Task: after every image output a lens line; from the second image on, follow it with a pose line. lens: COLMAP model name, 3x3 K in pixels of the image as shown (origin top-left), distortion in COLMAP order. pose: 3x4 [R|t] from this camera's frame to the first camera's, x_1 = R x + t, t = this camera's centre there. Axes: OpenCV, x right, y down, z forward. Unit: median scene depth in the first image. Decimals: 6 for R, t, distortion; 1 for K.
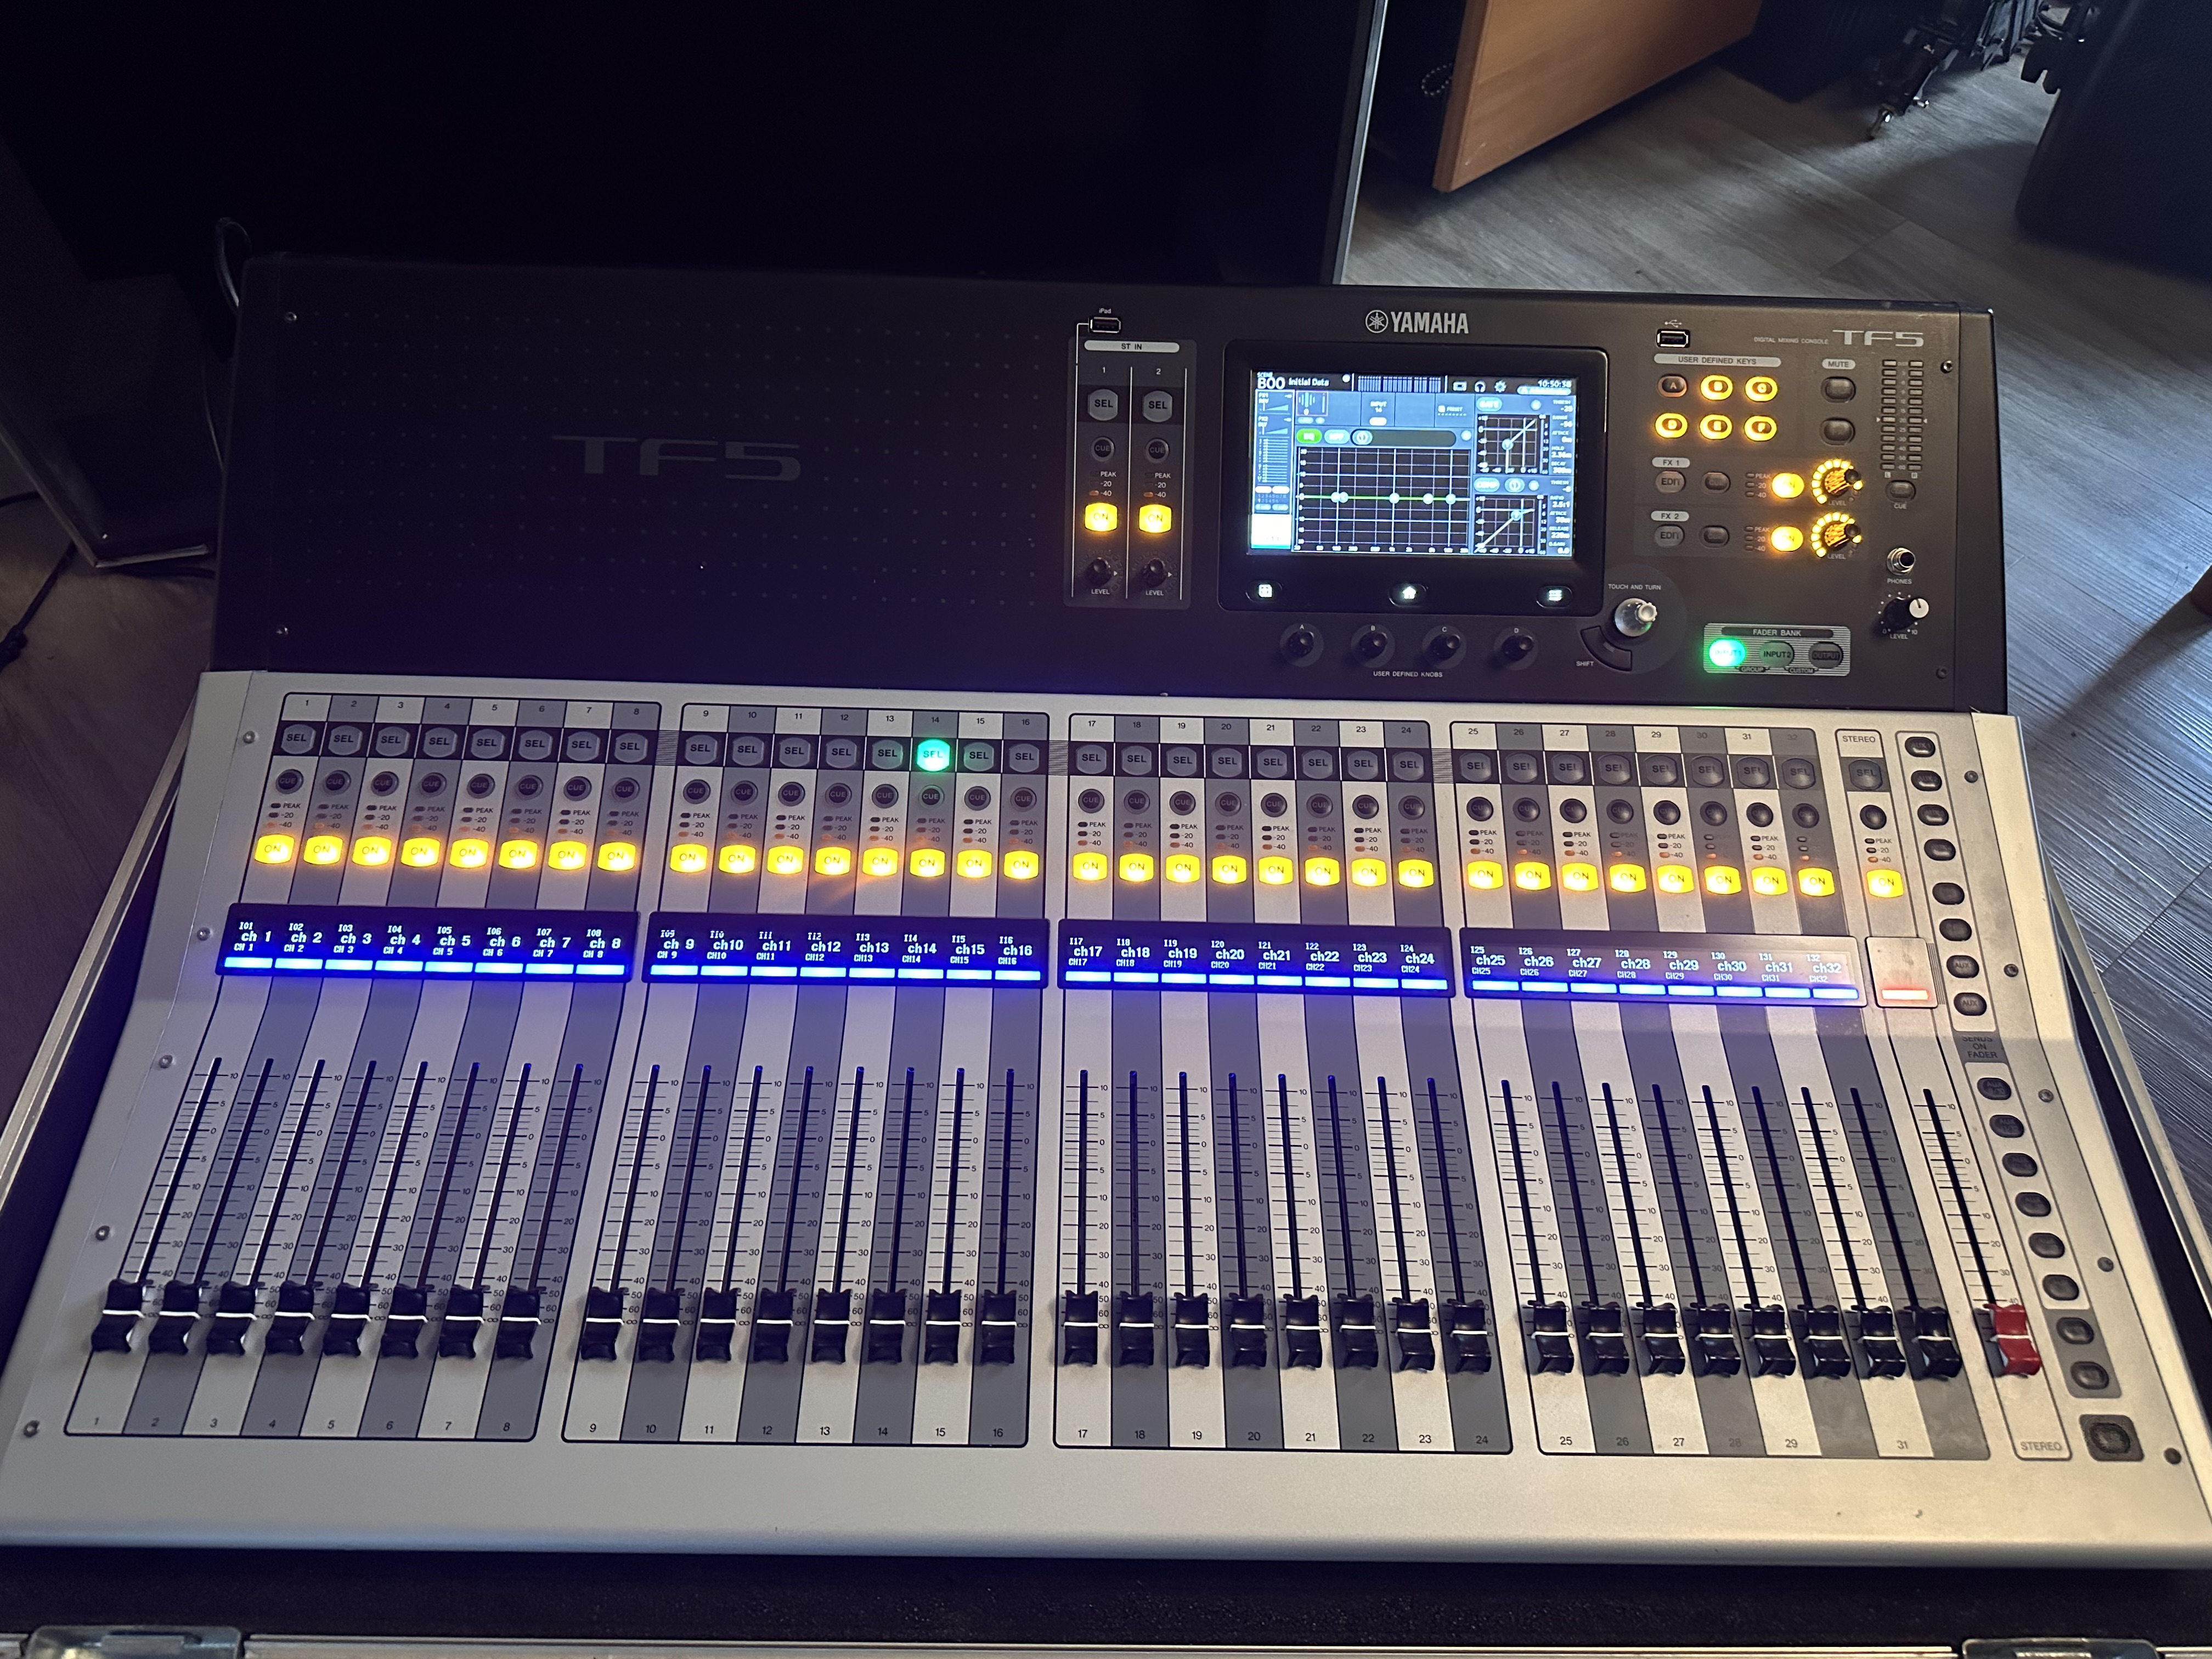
lens RADIAL K [[1573.6, 0, 1088.6], [0, 1573.6, 837.7], [0, 0, 1]] dist [-0.004351, -0.014297]
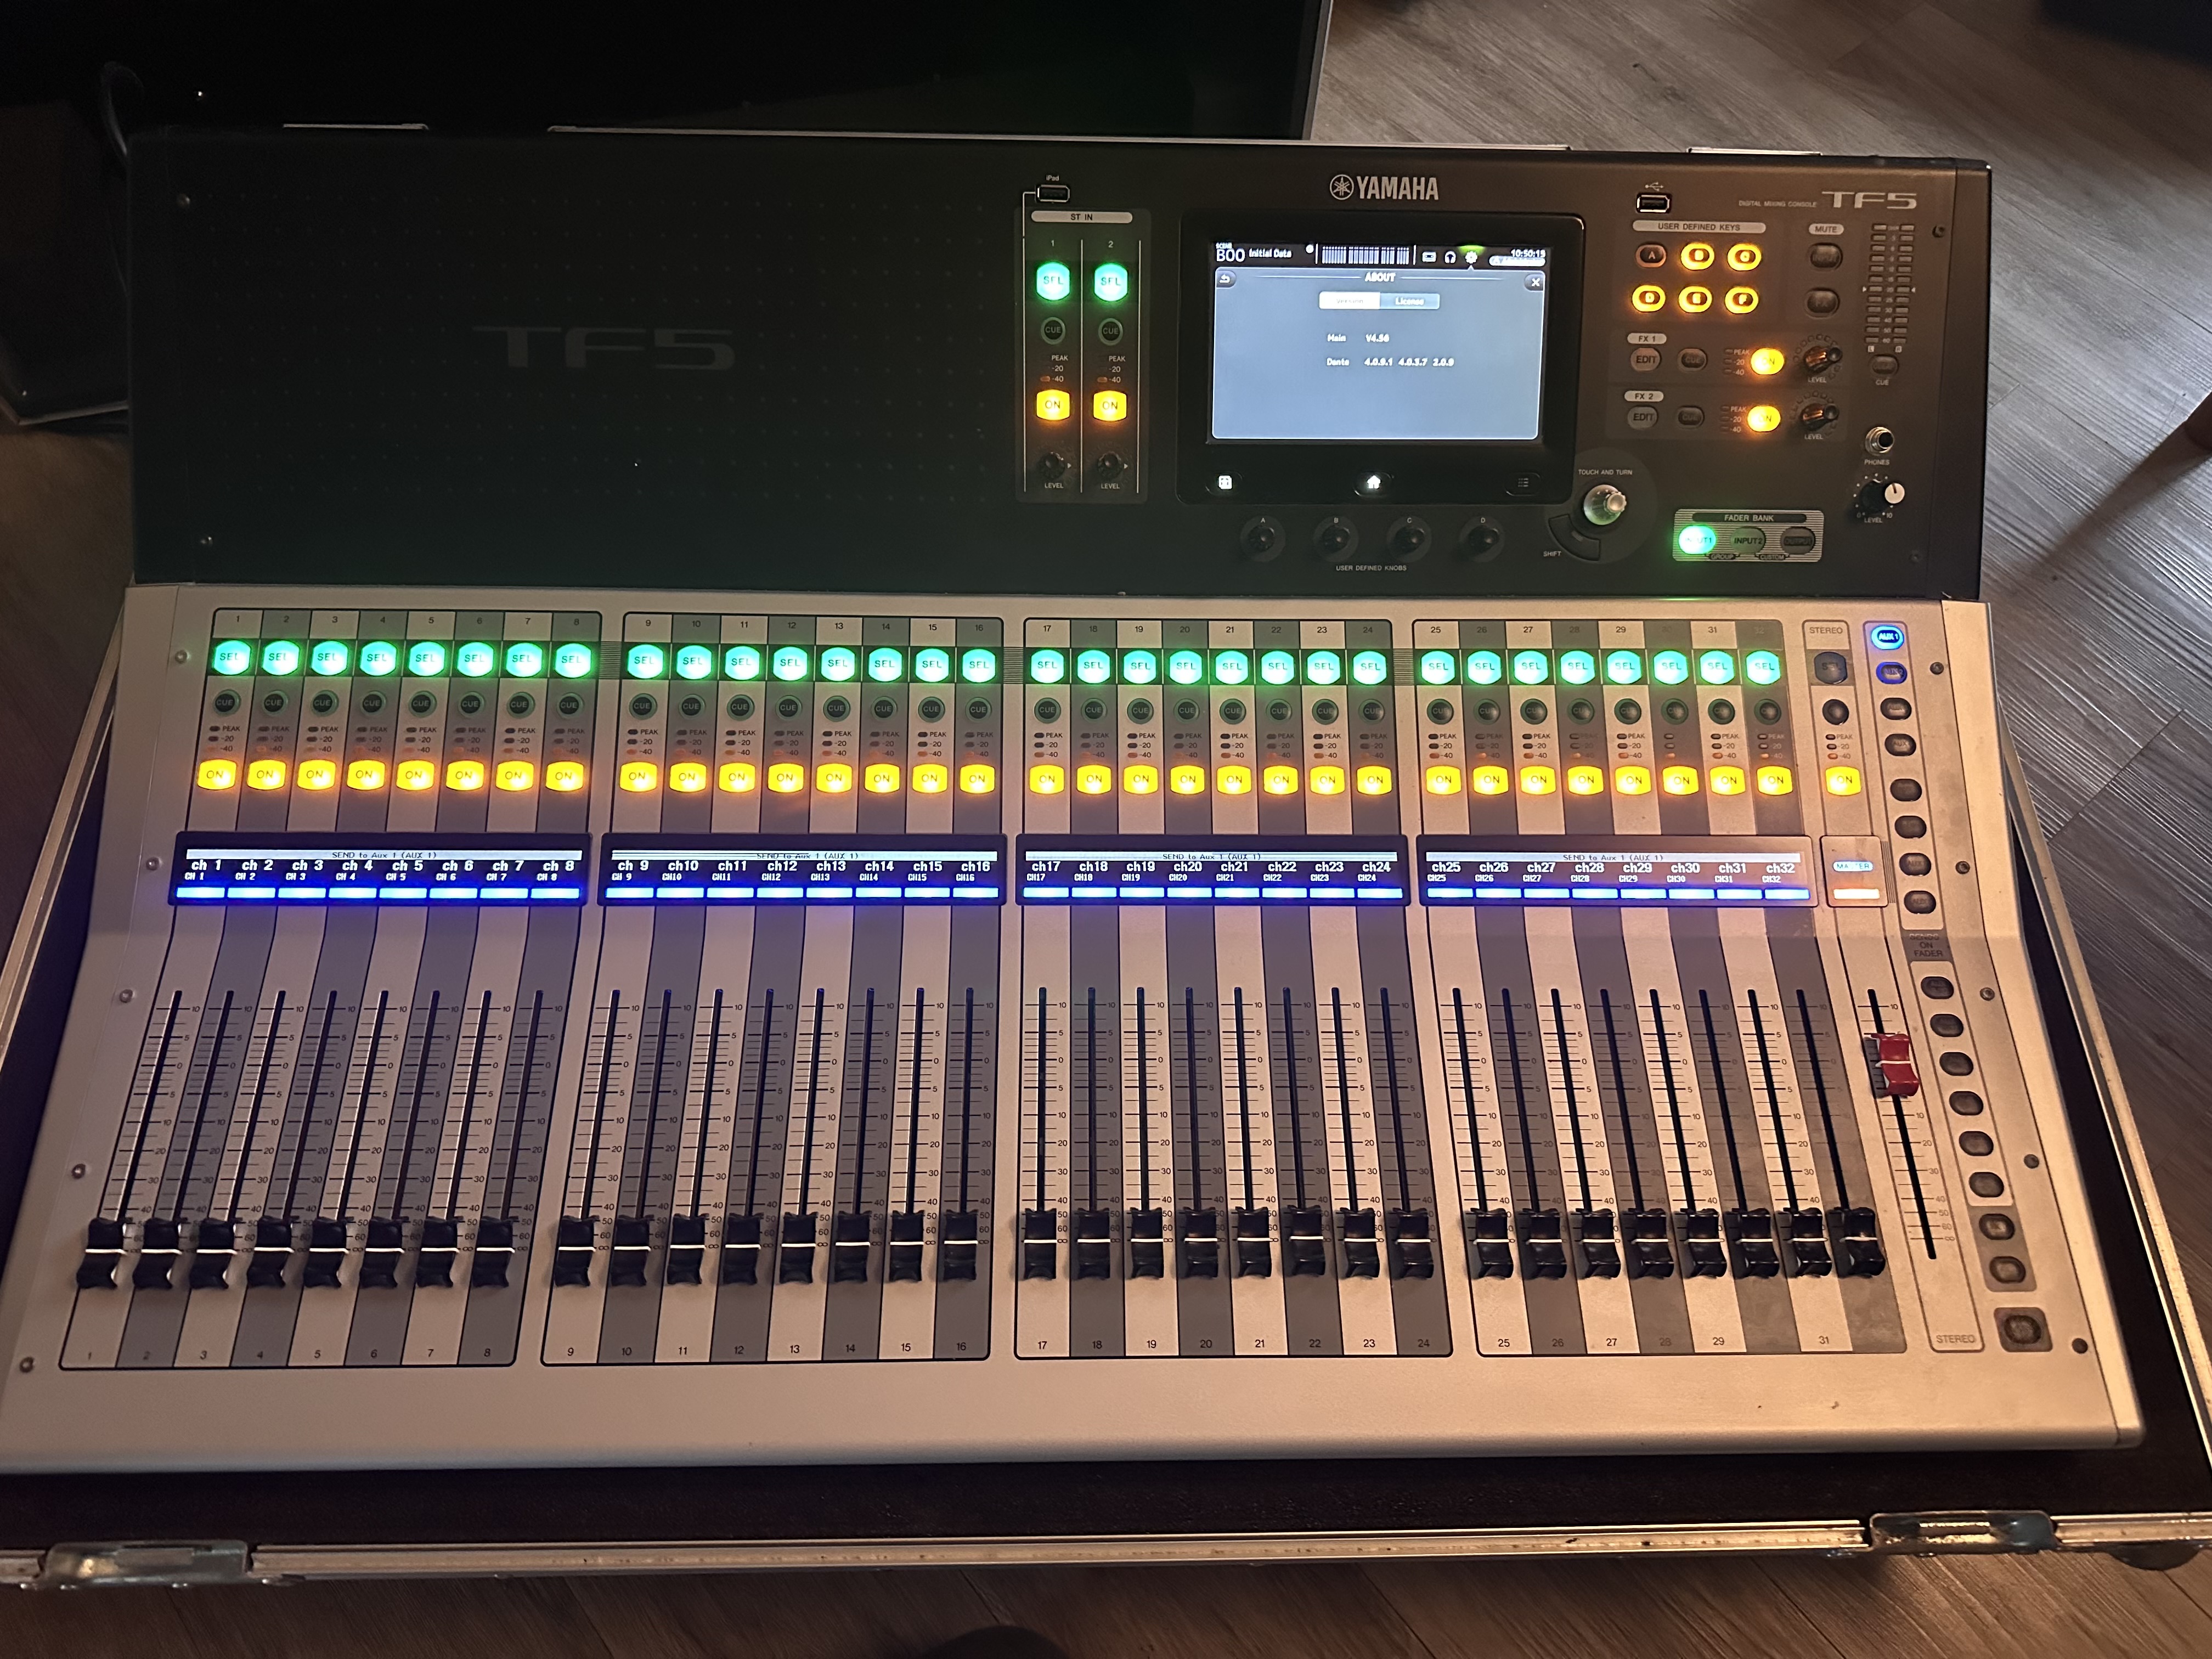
lens RADIAL K [[1573.8, 0, 1106.0], [0, 1573.8, 829.5], [0, 0, 1]] dist [0.000048, -0.020468]
pose [[0.999805, -0.015905, 0.011728, 0.028404], [0.014020, 0.989146, 0.146264, -0.100489], [-0.013927, -0.146071, 0.989176, 0.013963]]
